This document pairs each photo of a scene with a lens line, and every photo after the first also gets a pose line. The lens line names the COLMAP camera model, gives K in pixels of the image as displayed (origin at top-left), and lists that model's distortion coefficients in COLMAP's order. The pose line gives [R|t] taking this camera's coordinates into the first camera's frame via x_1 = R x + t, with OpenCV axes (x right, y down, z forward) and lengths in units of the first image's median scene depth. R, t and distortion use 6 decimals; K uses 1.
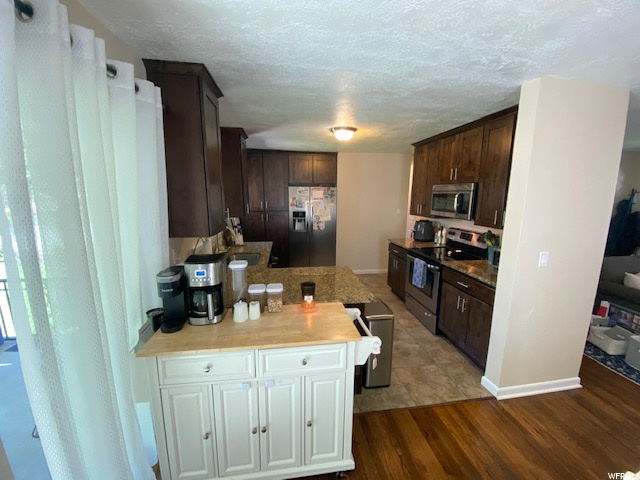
lens RADIAL K [[259.6, 0, 320.0], [0, 259.6, 240.0], [0, 0, 1]] dist [-0.000406, -0.000345]
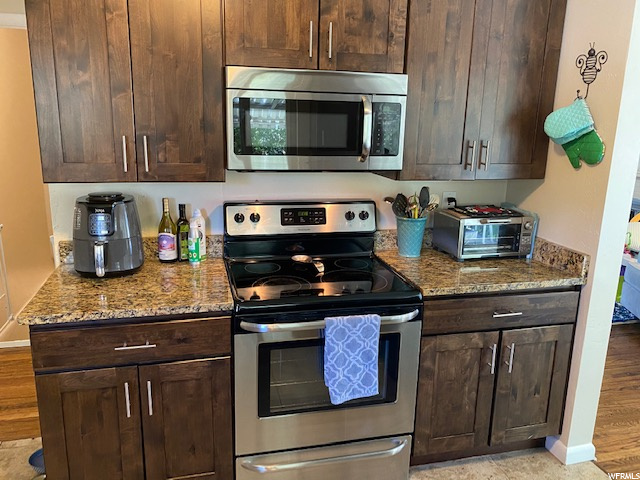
lens RADIAL K [[501.7, 0, 319.3], [0, 501.7, 234.7], [0, 0, 1]] dist [0.014613, 0.004931]
pose [[-0.104308, -0.229145, 0.967787, -0.144272], [0.152290, 0.957940, 0.243227, -0.148888], [-0.982816, 0.172755, -0.065024, 0.944116]]
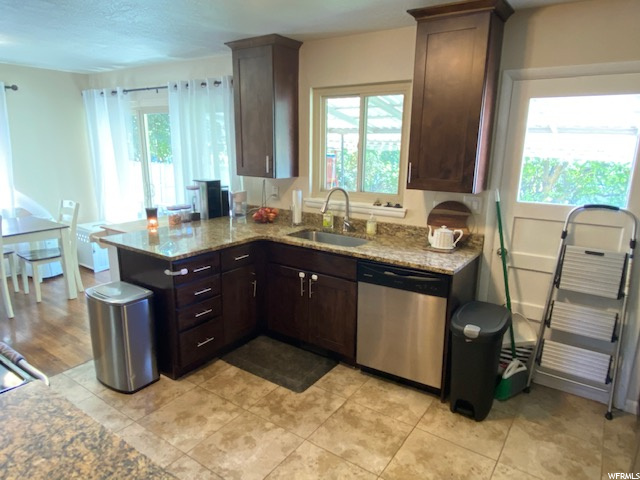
lens RADIAL K [[411.1, 0, 320.0], [0, 411.1, 240.0], [0, 0, 1]] dist [0.003798, 0.000772]
pose [[-0.680055, 0.157099, -0.716132, 0.417288], [-0.139363, 0.931265, 0.336635, -0.231719], [0.719794, 0.328733, -0.611418, 1.356885]]
